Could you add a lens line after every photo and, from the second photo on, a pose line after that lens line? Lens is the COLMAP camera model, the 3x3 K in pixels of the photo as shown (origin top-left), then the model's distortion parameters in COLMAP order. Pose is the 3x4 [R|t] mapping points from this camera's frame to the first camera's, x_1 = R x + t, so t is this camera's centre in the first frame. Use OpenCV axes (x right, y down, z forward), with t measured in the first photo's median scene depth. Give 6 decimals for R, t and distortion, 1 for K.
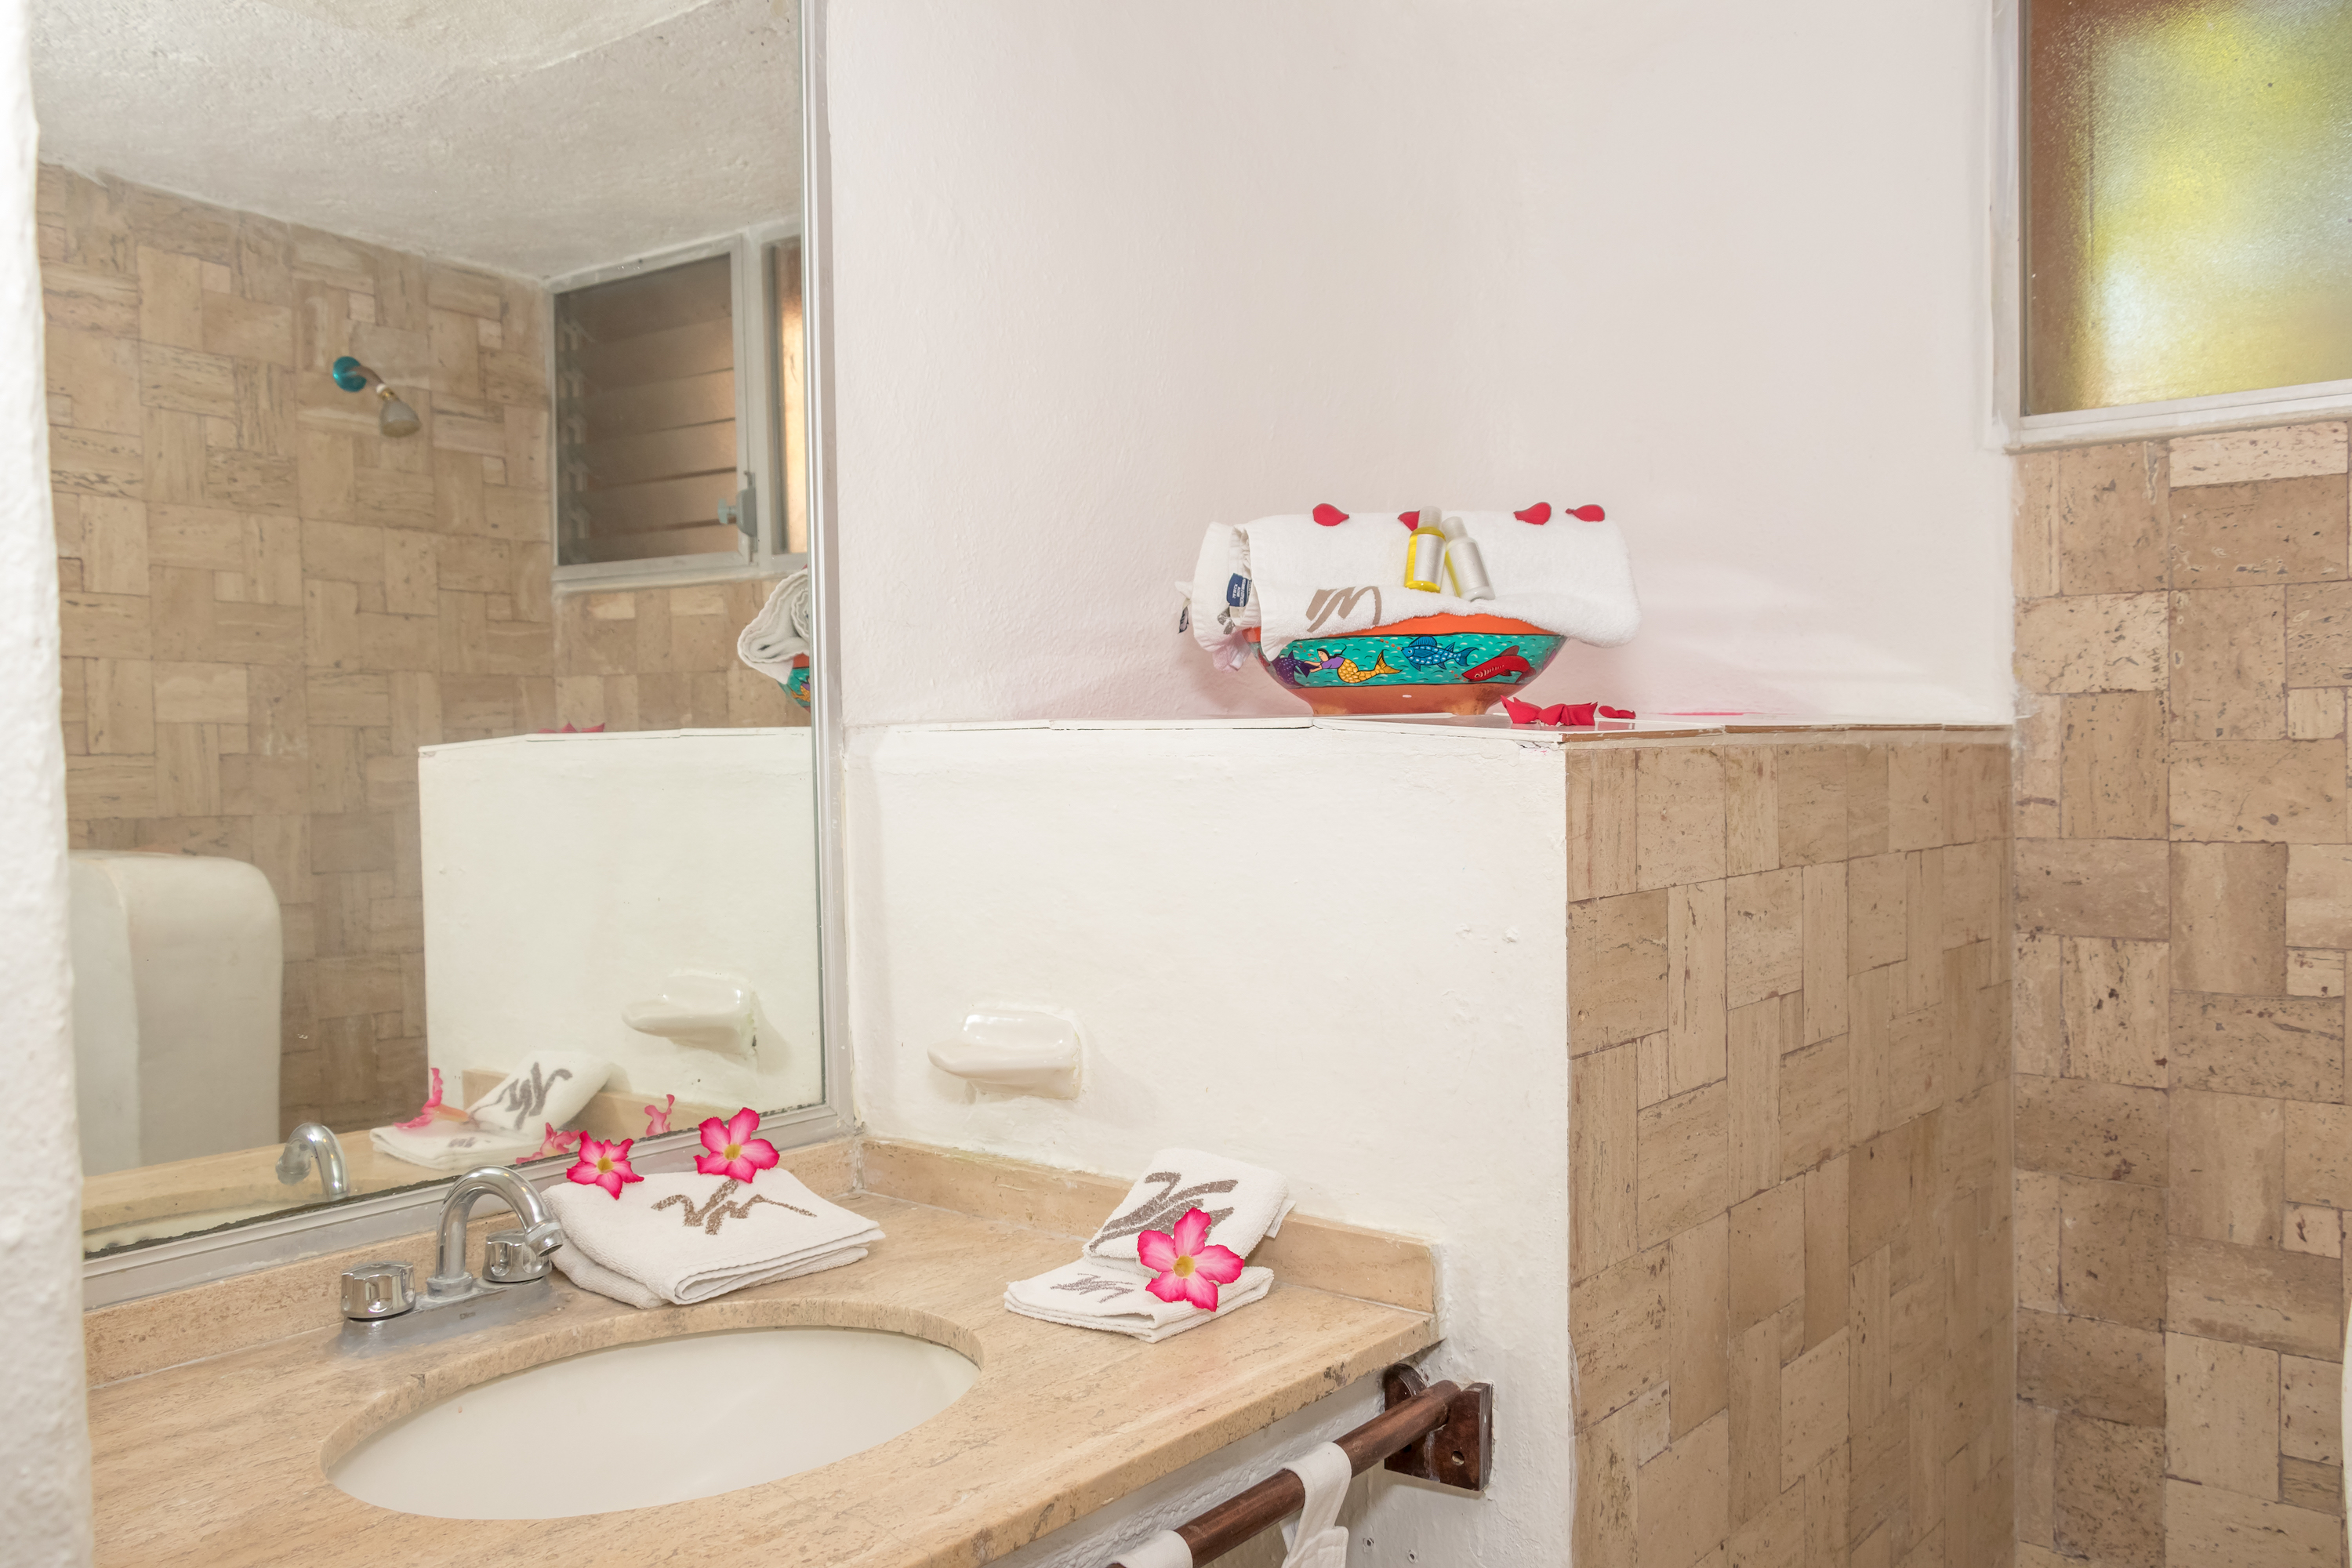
lens RADIAL K [[1983.0, 0, 1173.3], [0, 1983.0, 819.5], [0, 0, 1]] dist [0.031728, -0.008756]
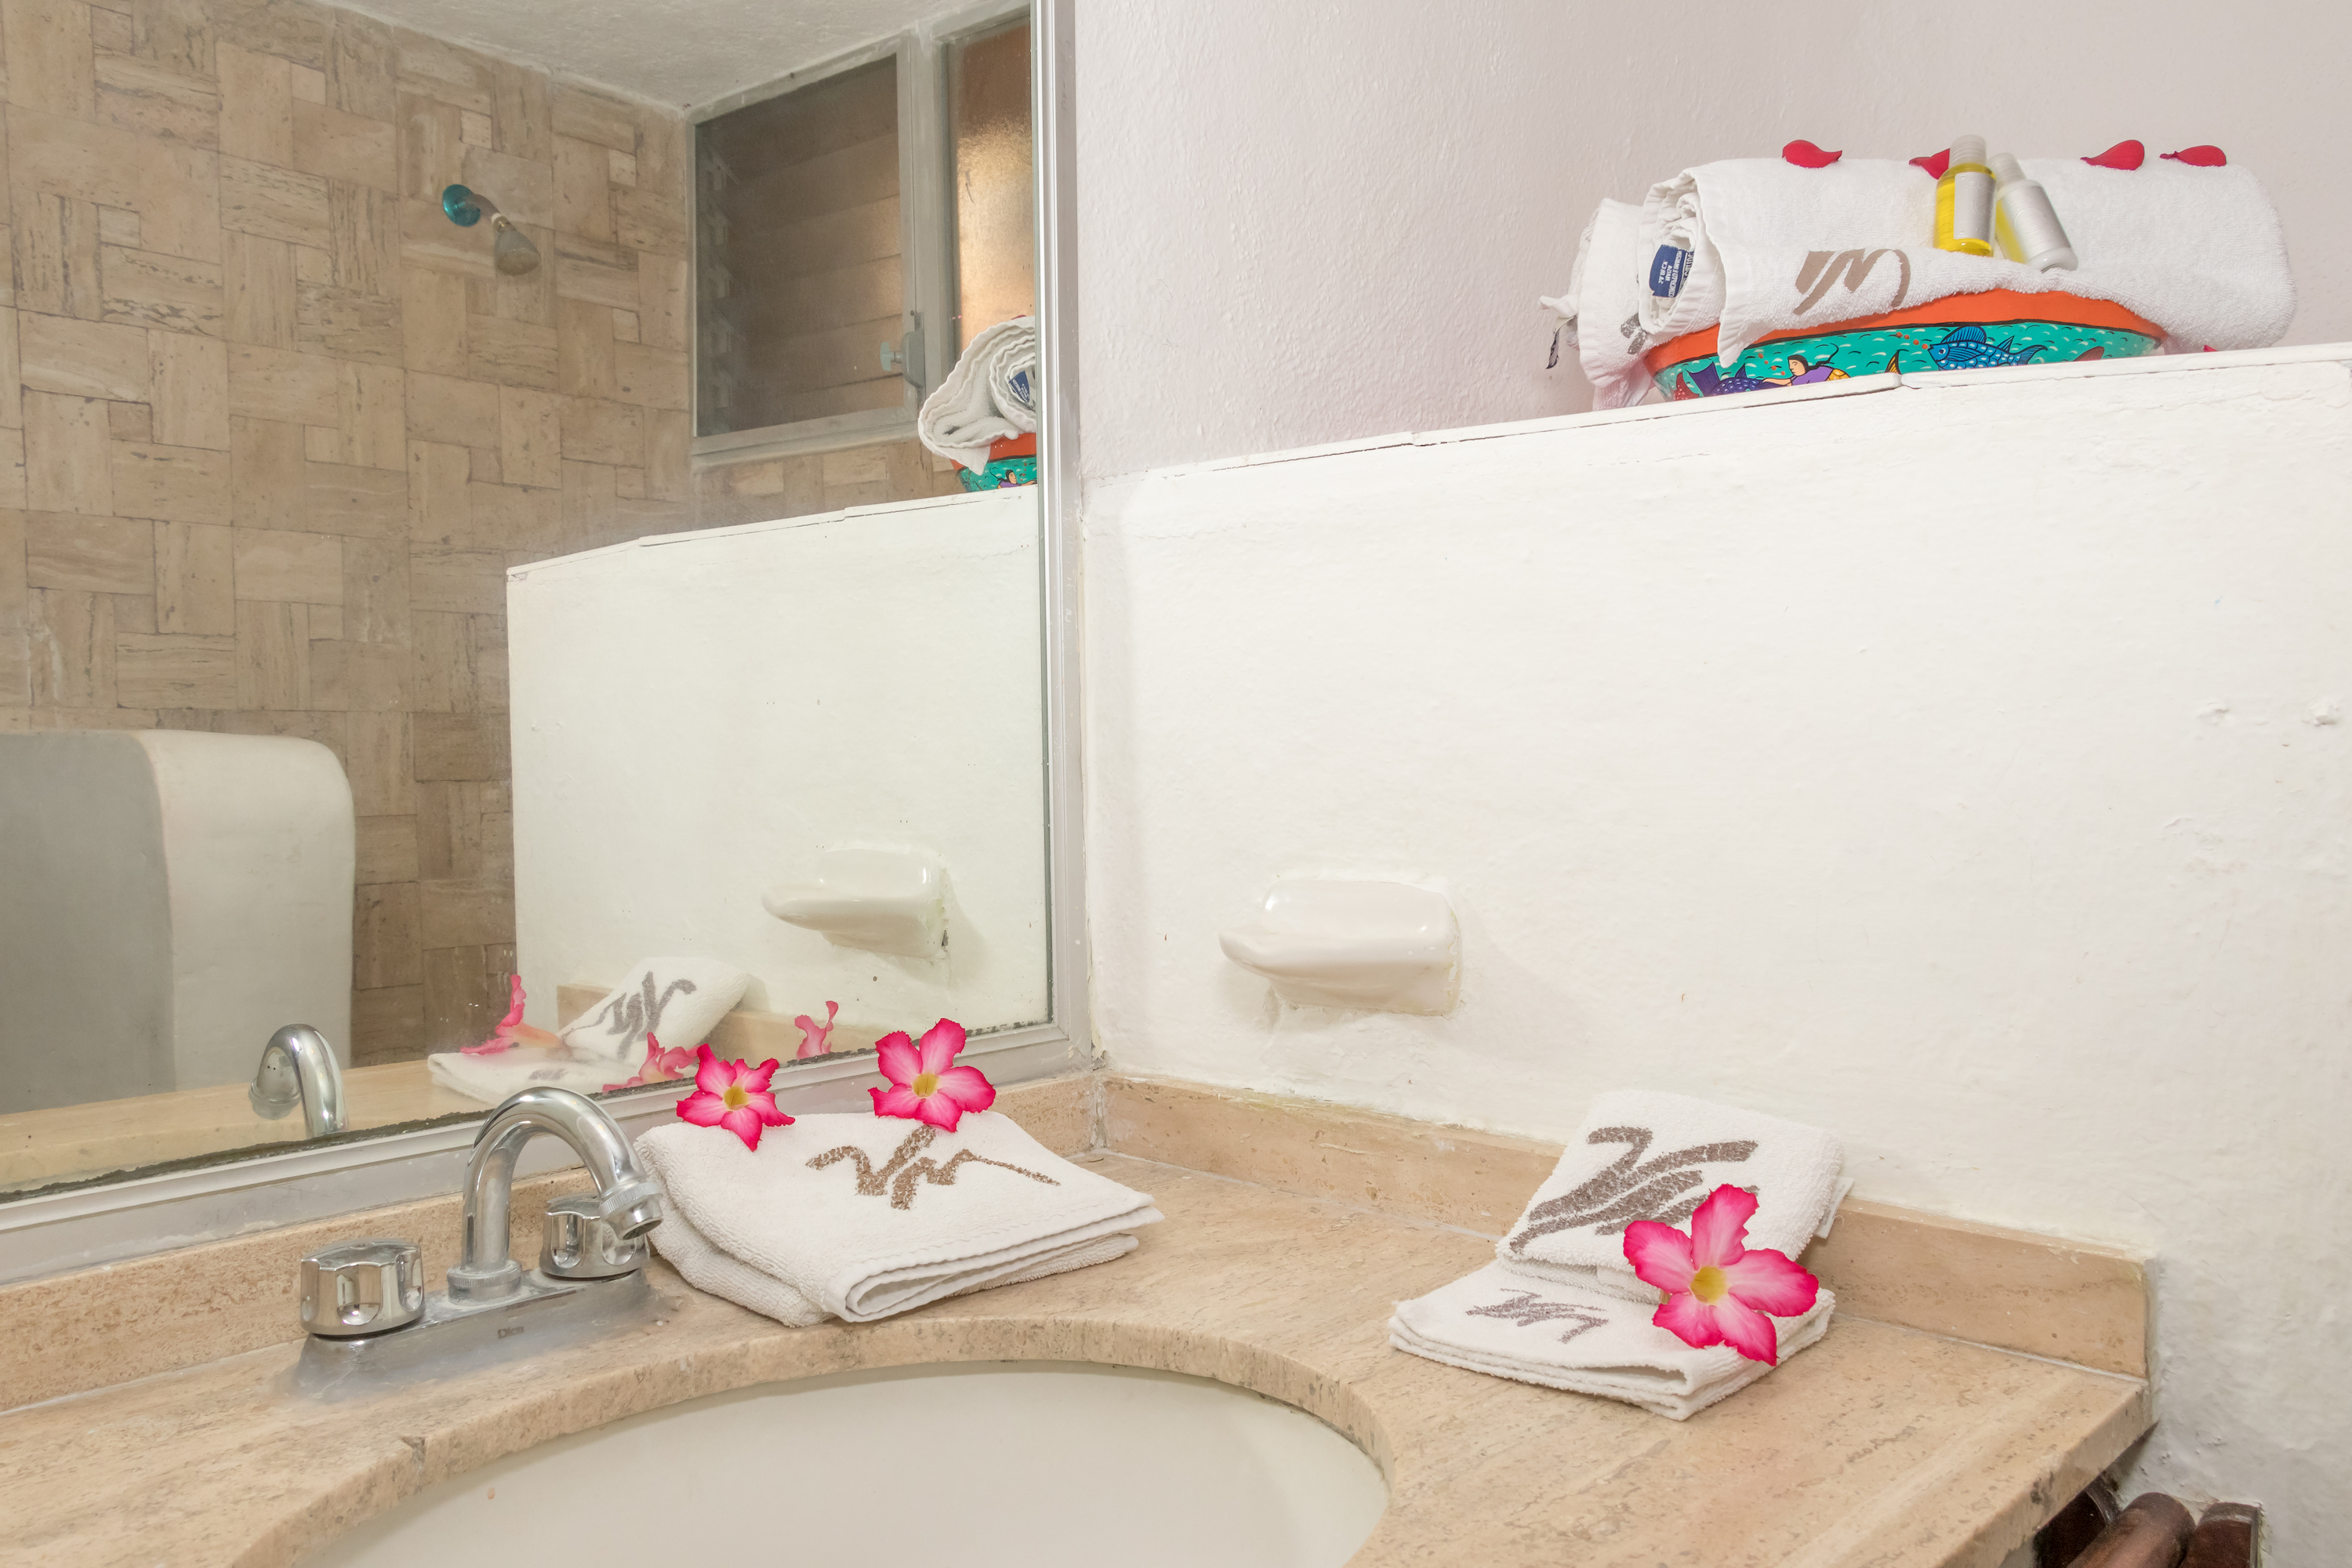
lens RADIAL K [[1983.0, 0, 1173.3], [0, 1983.0, 819.5], [0, 0, 1]] dist [0.031728, -0.008756]
pose [[0.997556, 0.009601, -0.069206, -0.083407], [-0.009021, 0.999922, 0.008684, 0.063766], [0.069284, -0.008038, 0.997565, 0.305708]]
